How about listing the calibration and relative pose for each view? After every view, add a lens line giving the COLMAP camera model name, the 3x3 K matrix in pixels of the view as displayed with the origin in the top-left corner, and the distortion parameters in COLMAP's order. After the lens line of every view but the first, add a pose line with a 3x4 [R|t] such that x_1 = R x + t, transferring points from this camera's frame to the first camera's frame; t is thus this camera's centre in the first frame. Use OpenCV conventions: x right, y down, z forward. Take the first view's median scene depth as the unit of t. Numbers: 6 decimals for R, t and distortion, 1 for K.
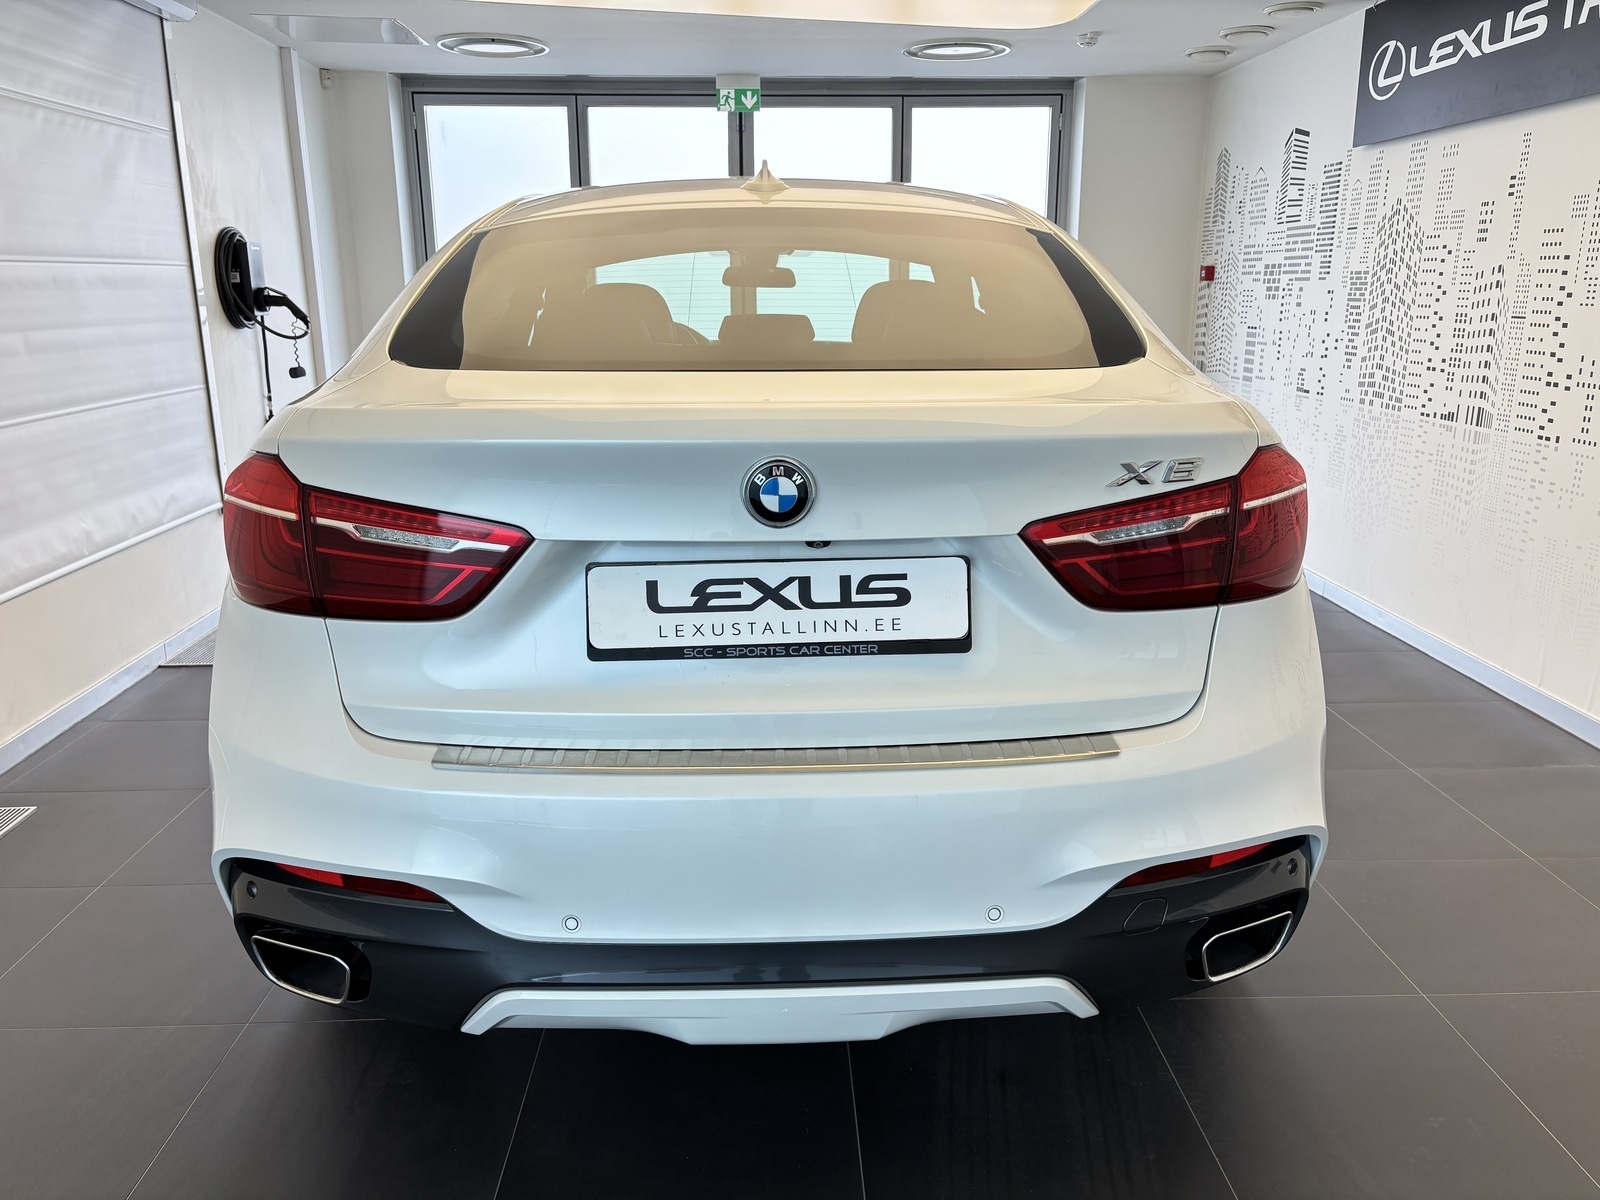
lens RADIAL K [[1233.7, 0, 800.0], [0, 1233.7, 600.0], [0, 0, 1]] dist [0.052660, -0.040234]
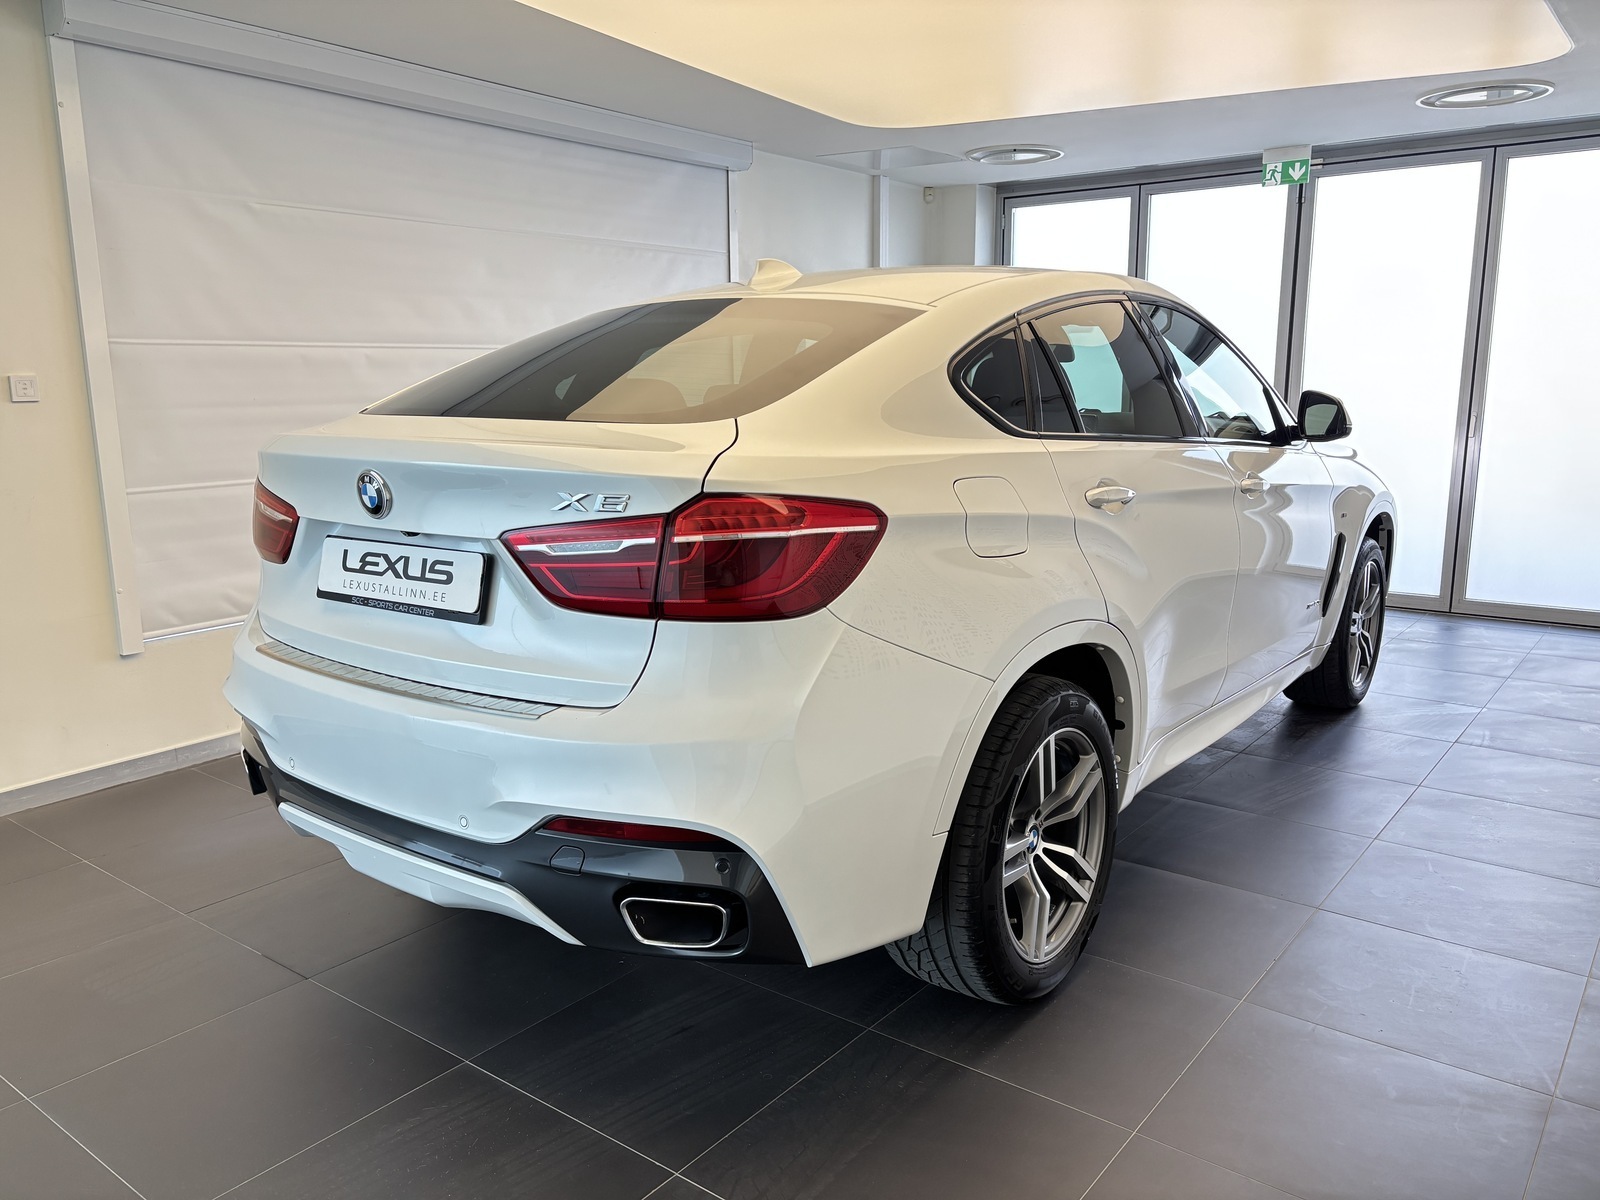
lens RADIAL K [[1223.9, 0, 800.0], [0, 1223.9, 600.0], [0, 0, 1]] dist [0.063484, 0.007403]
pose [[0.772218, 0.116104, -0.624660, 1.217914], [-0.154289, 0.988000, -0.007098, -0.028506], [0.616340, 0.101859, 0.780865, 0.162018]]
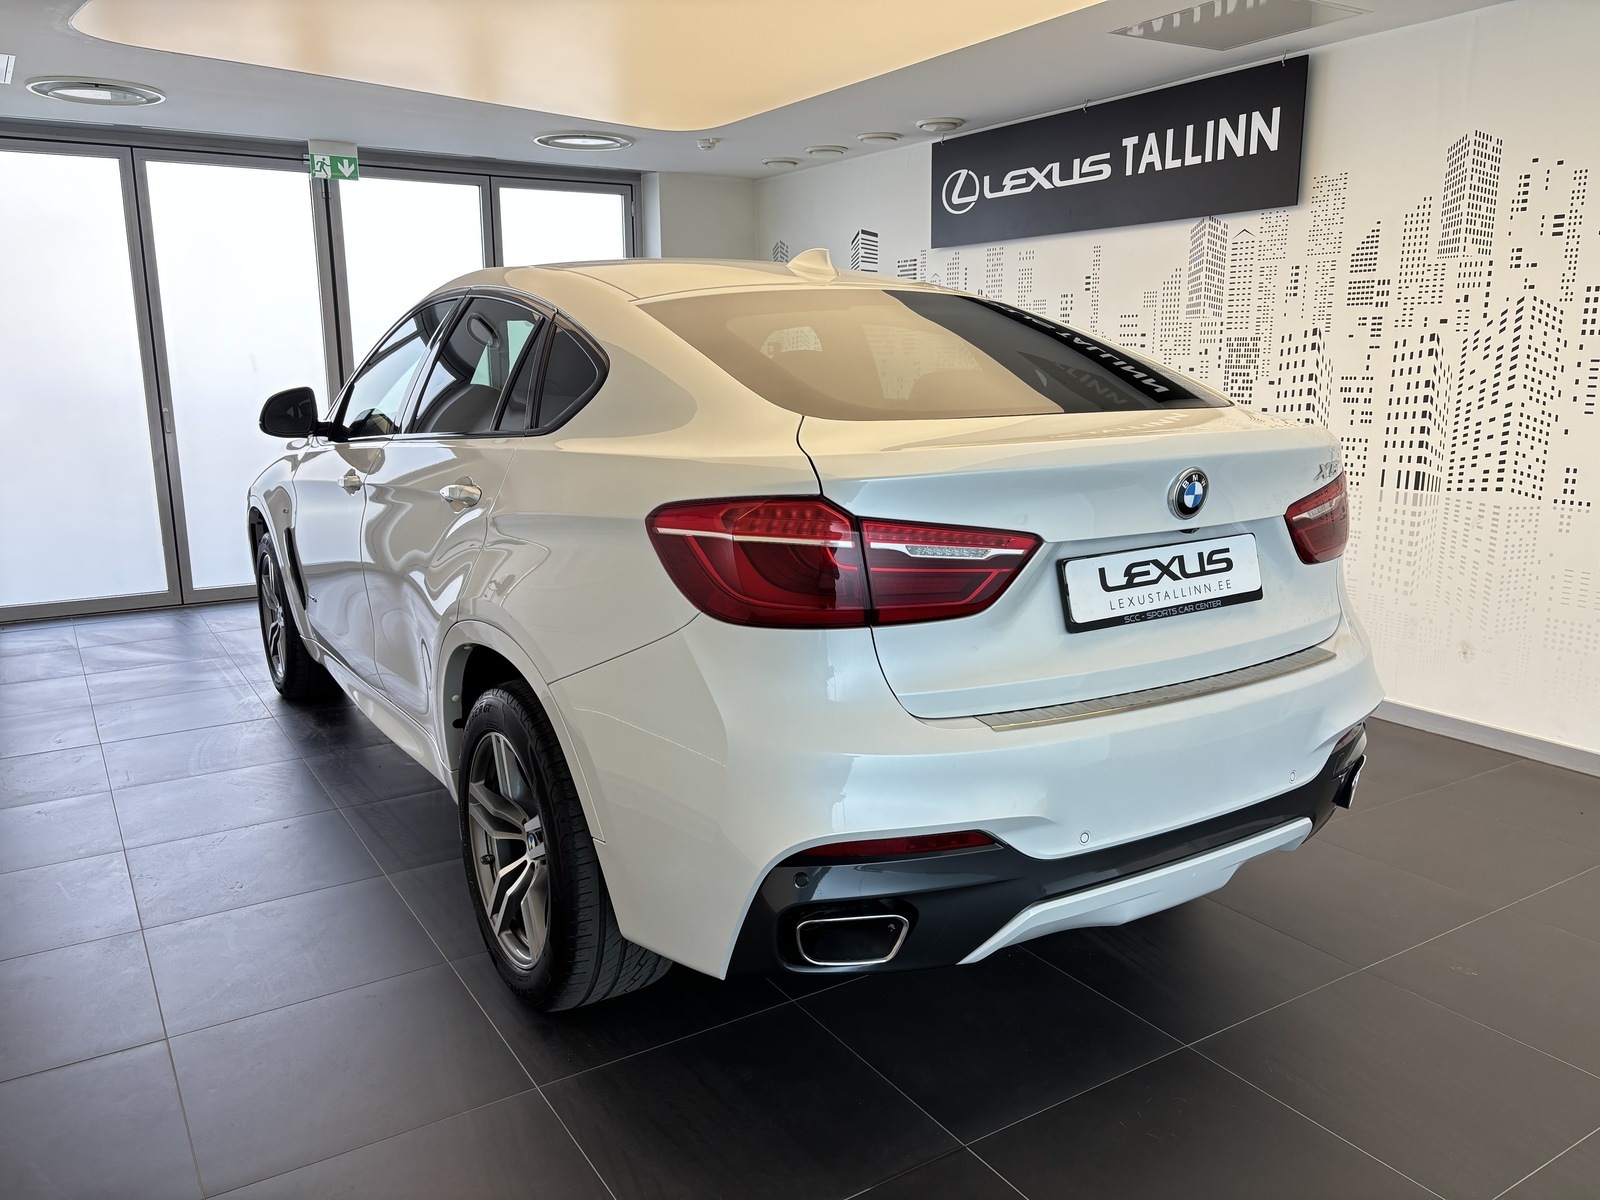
lens RADIAL K [[1233.7, 0, 800.0], [0, 1233.7, 600.0], [0, 0, 1]] dist [0.052660, -0.040234]
pose [[0.861210, -0.101172, 0.498077, -1.026845], [0.128716, 0.991456, -0.021169, 0.004683], [-0.491680, 0.082341, 0.866874, 0.009218]]
